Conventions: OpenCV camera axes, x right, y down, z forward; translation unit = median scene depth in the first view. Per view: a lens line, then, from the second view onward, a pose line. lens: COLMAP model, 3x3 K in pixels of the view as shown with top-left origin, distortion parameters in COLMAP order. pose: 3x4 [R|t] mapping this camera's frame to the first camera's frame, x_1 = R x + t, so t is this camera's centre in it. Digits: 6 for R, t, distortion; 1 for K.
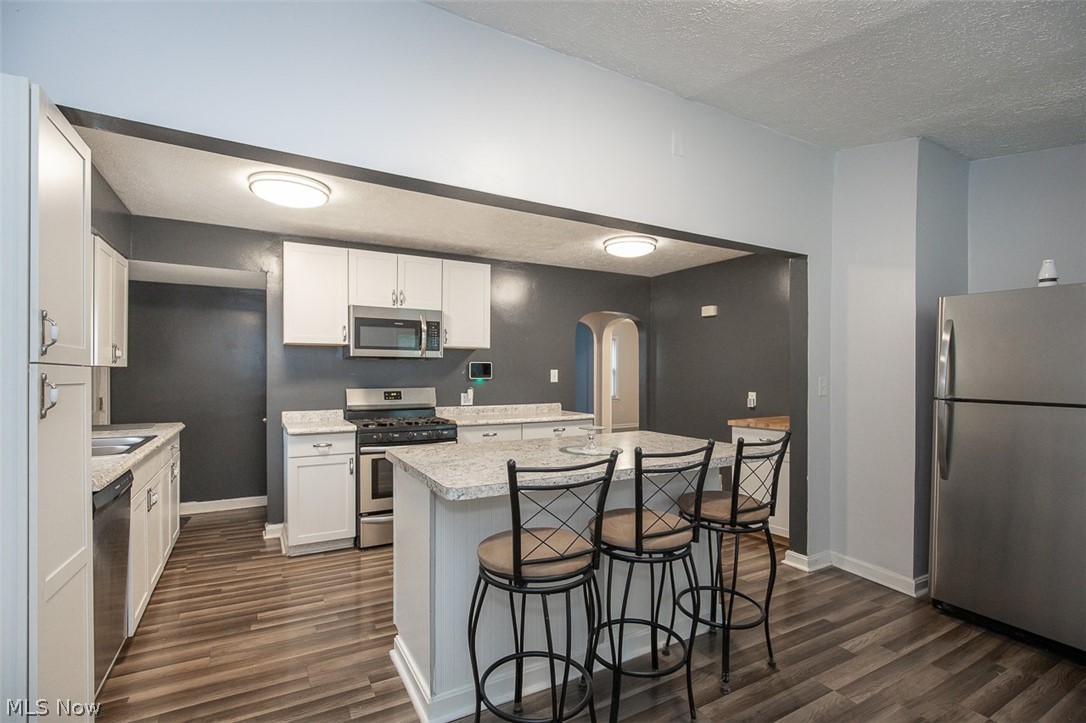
lens RADIAL K [[503.1, 0, 541.9], [0, 503.1, 378.4], [0, 0, 1]] dist [-0.009500, 0.001156]
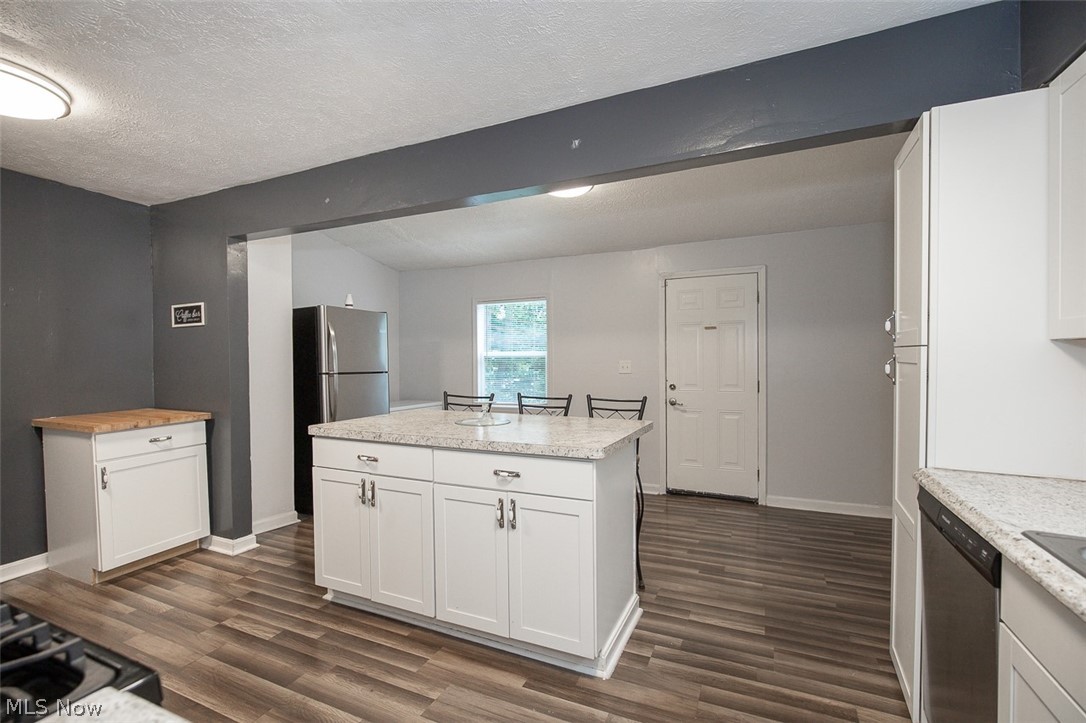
lens RADIAL K [[503.1, 0, 540.6], [0, 503.1, 367.1], [0, 0, 1]] dist [-0.009500, 0.001156]
pose [[-0.585390, -0.013066, 0.810646, -0.529671], [0.014086, 0.999555, 0.026283, -0.005776], [-0.810629, 0.026804, -0.584946, 0.905634]]
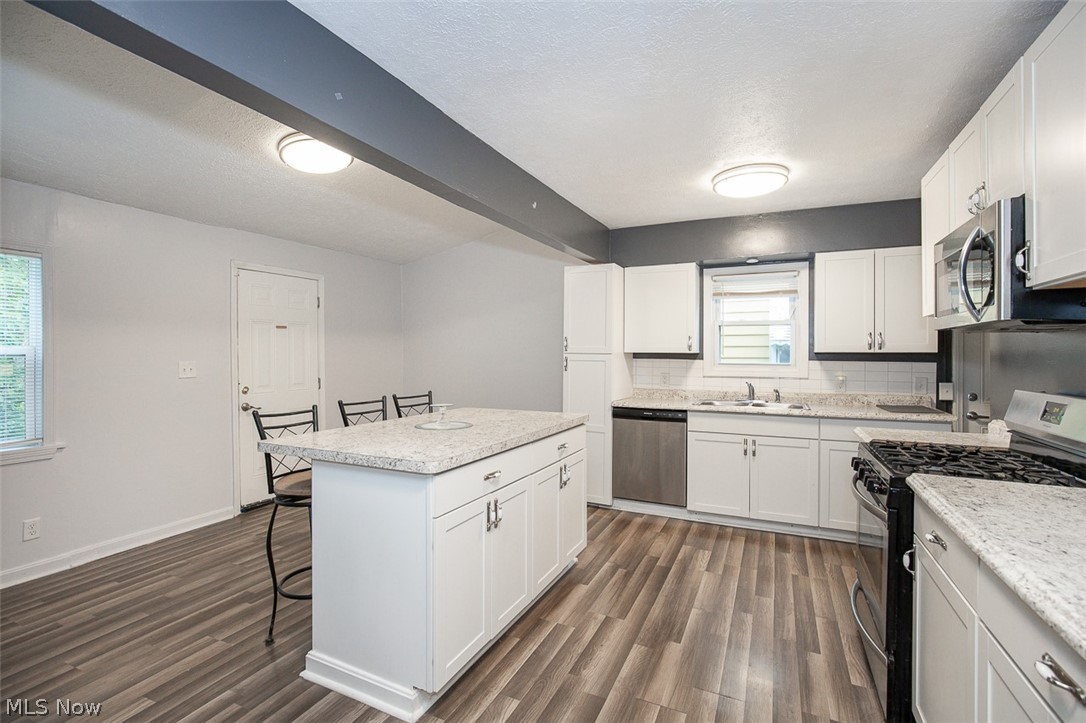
lens RADIAL K [[503.1, 0, 549.1], [0, 503.1, 353.4], [0, 0, 1]] dist [-0.009500, 0.001156]
pose [[-0.803364, -0.007746, -0.595438, 0.335176], [-0.013333, 0.999899, 0.004981, -0.013933], [0.595339, 0.011941, -0.803386, 1.176305]]
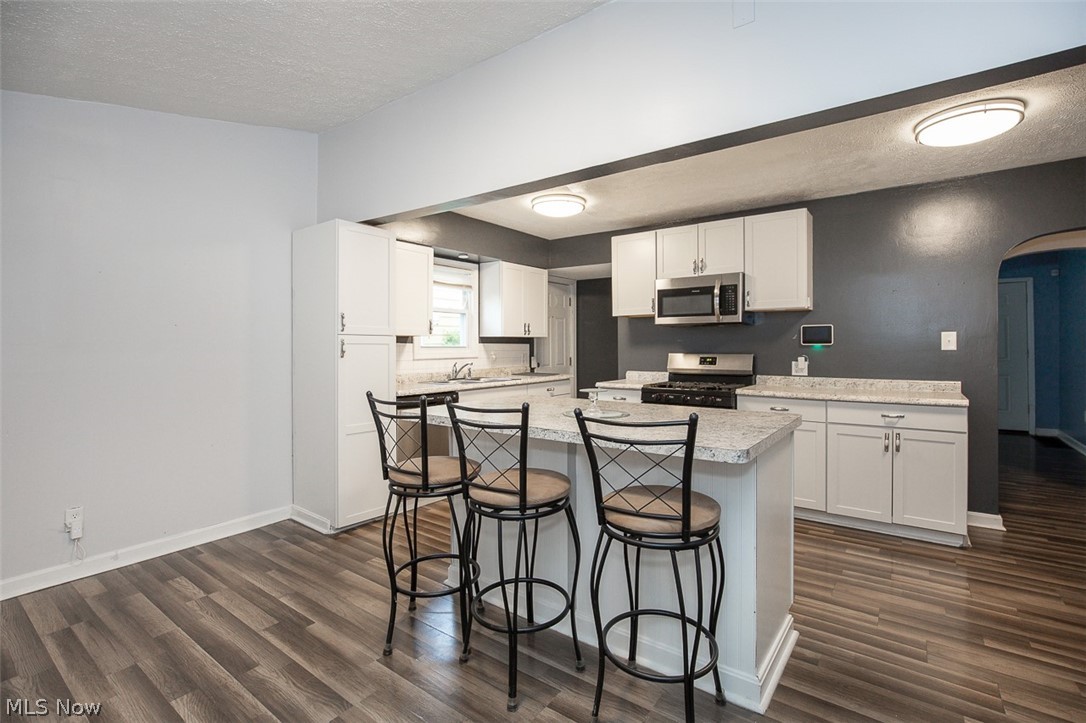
lens RADIAL K [[503.1, 0, 527.5], [0, 503.1, 358.8], [0, 0, 1]] dist [-0.009500, 0.001156]
pose [[0.386086, 0.020214, -0.922241, 0.553565], [-0.006394, 0.999794, 0.019238, 0.013154], [0.922441, -0.001530, 0.386136, 0.284680]]
